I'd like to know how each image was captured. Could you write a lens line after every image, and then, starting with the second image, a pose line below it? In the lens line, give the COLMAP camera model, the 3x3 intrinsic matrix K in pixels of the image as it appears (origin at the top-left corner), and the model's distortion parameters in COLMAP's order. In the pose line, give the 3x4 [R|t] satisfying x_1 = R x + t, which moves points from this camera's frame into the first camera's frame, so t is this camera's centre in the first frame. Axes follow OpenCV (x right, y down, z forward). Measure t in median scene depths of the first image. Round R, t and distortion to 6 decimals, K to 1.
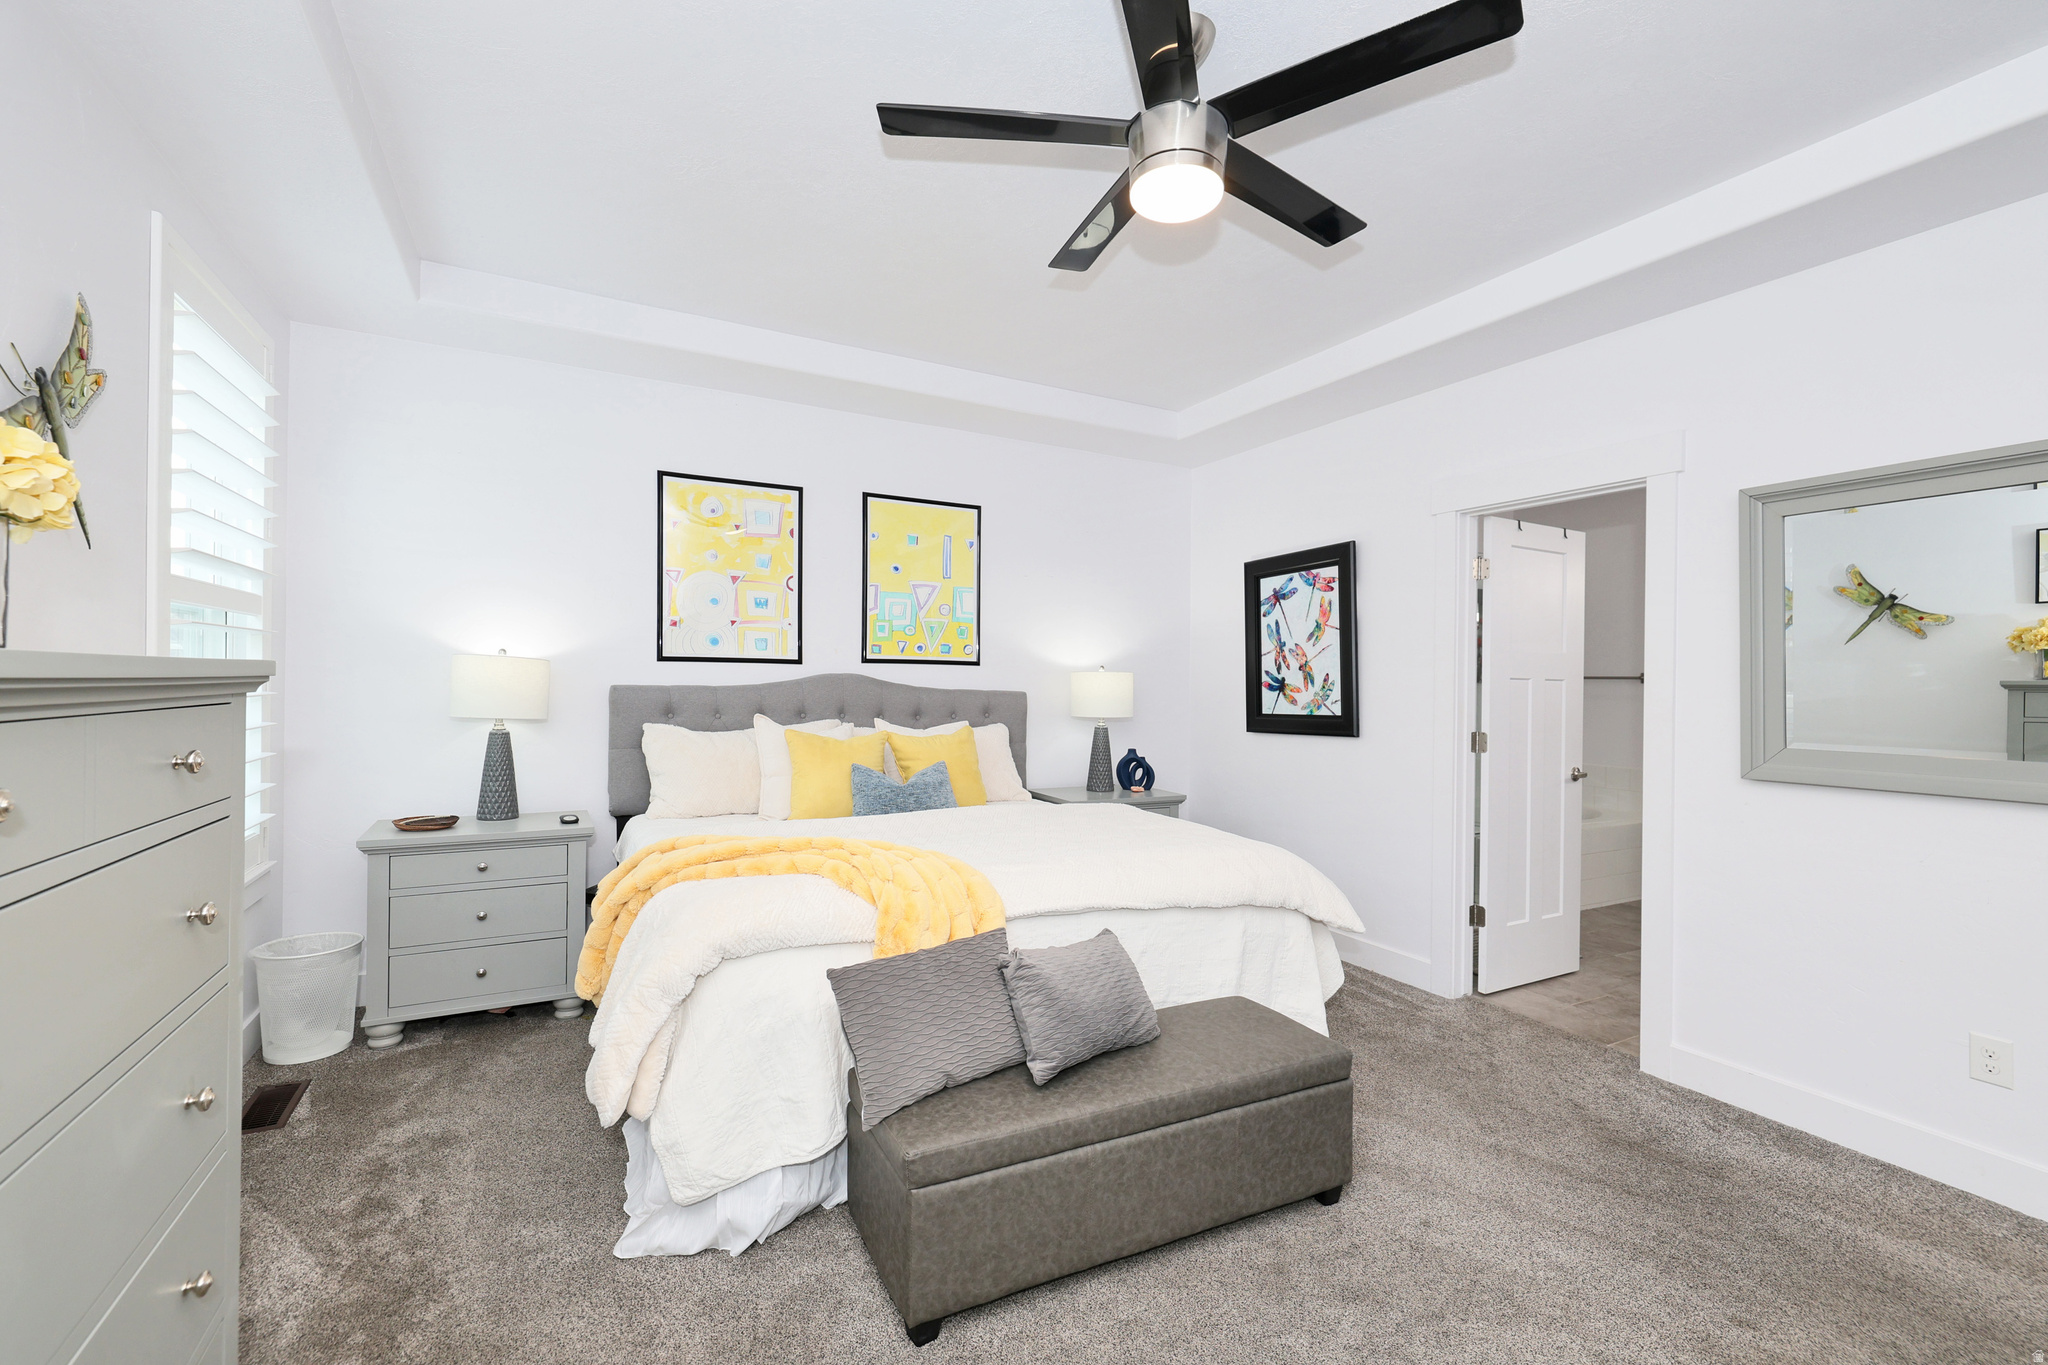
lens RADIAL K [[866.8, 0, 1021.5], [0, 866.8, 685.7], [0, 0, 1]] dist [-0.001864, -0.001123]
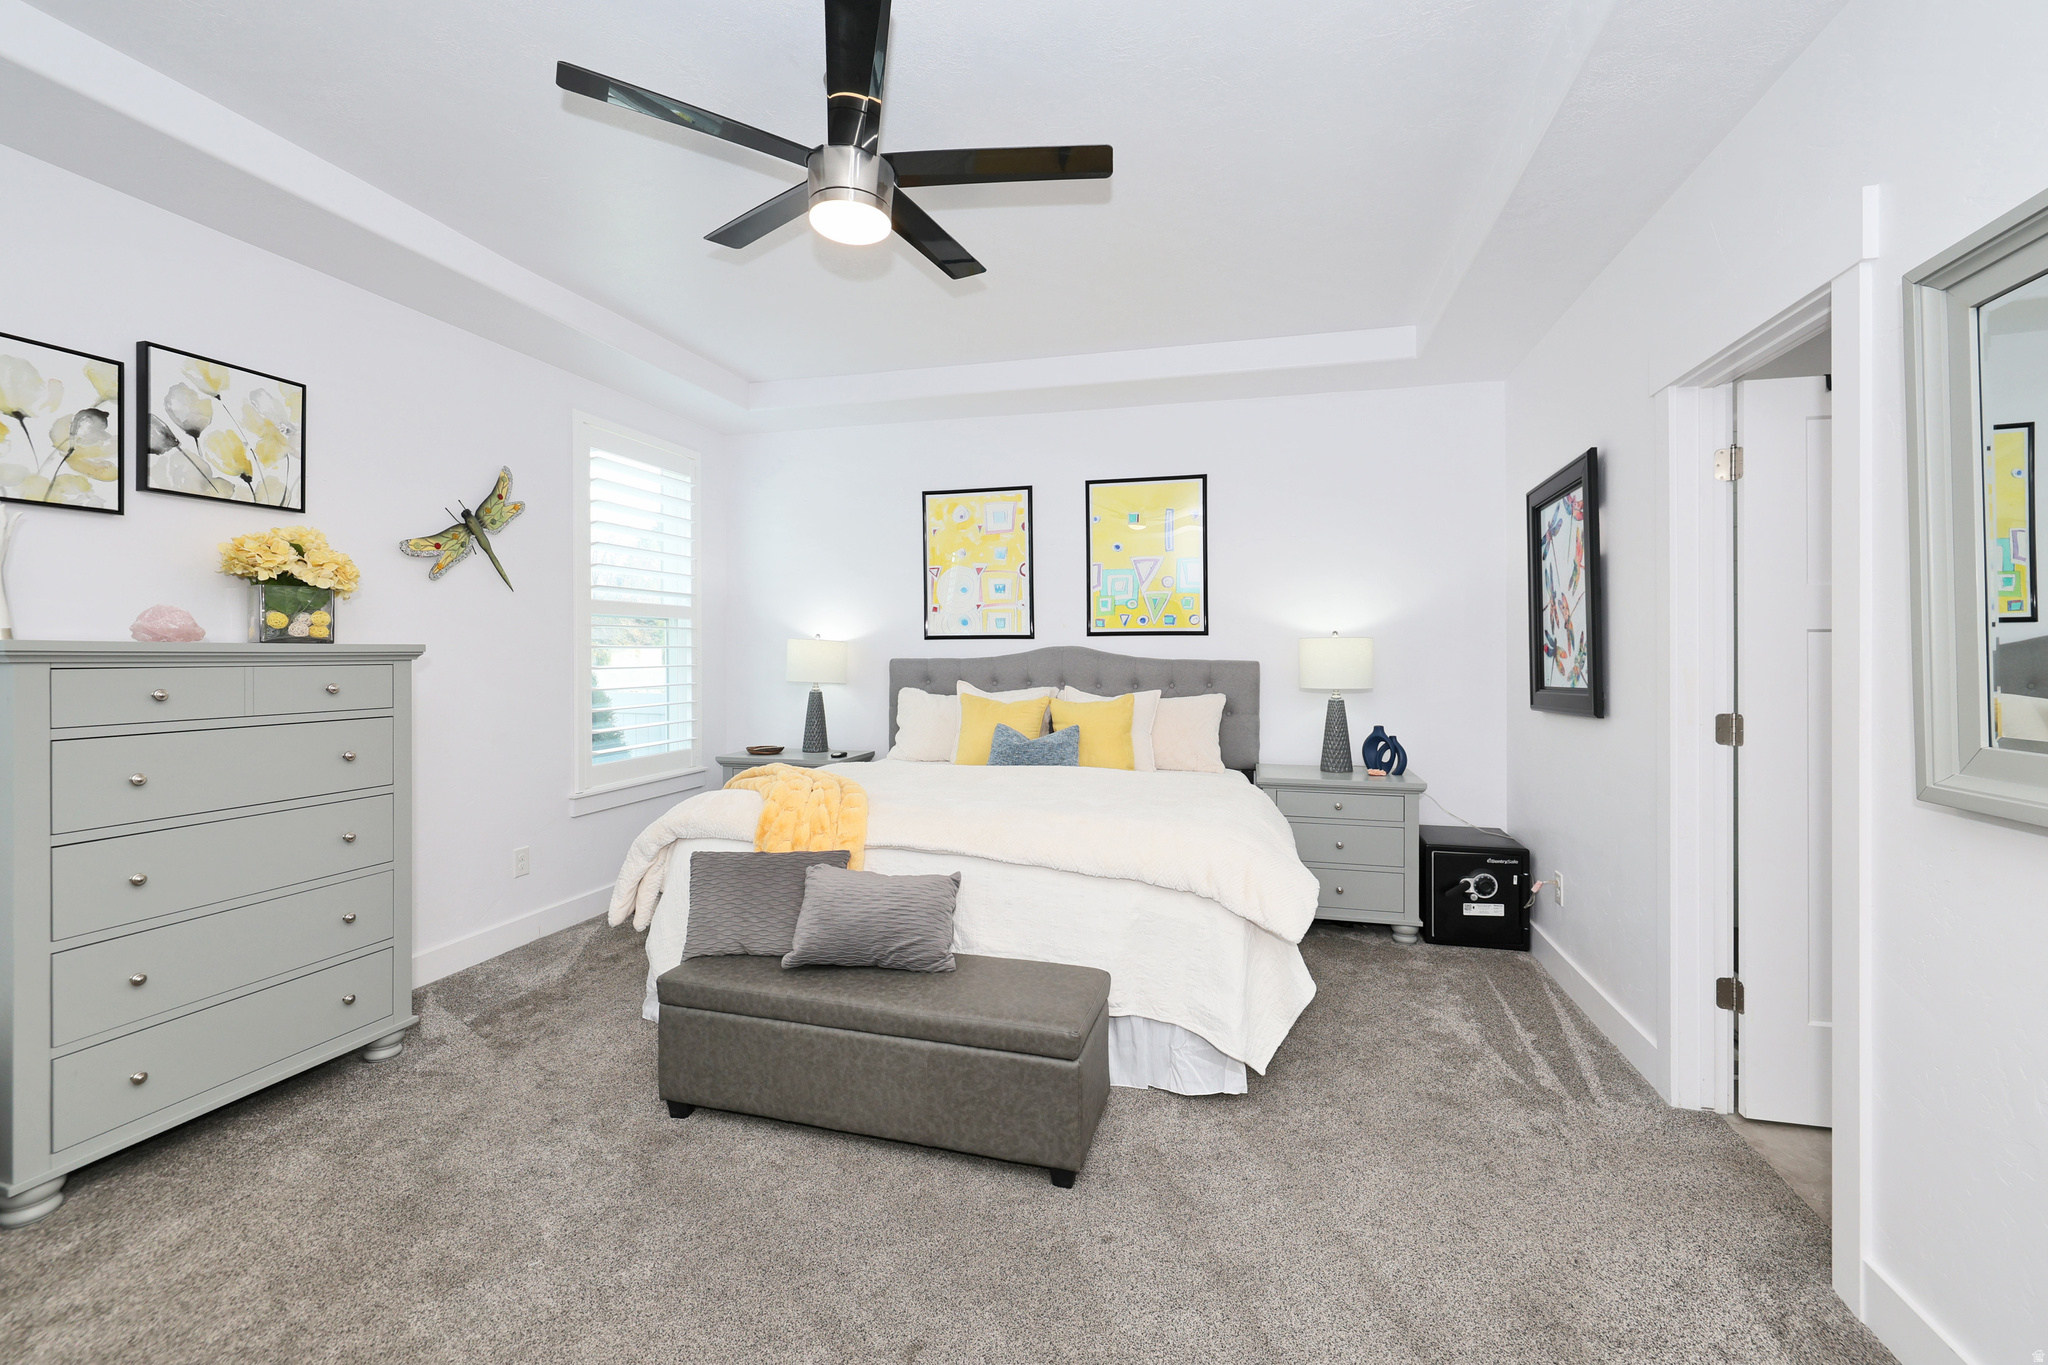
lens RADIAL K [[866.8, 0, 1019.9], [0, 866.8, 663.2], [0, 0, 1]] dist [-0.001864, -0.001123]
pose [[0.736558, -0.008968, -0.676315, 0.533507], [0.009072, 0.999953, -0.003379, 0.011653], [0.676313, -0.003647, 0.736605, 0.143779]]
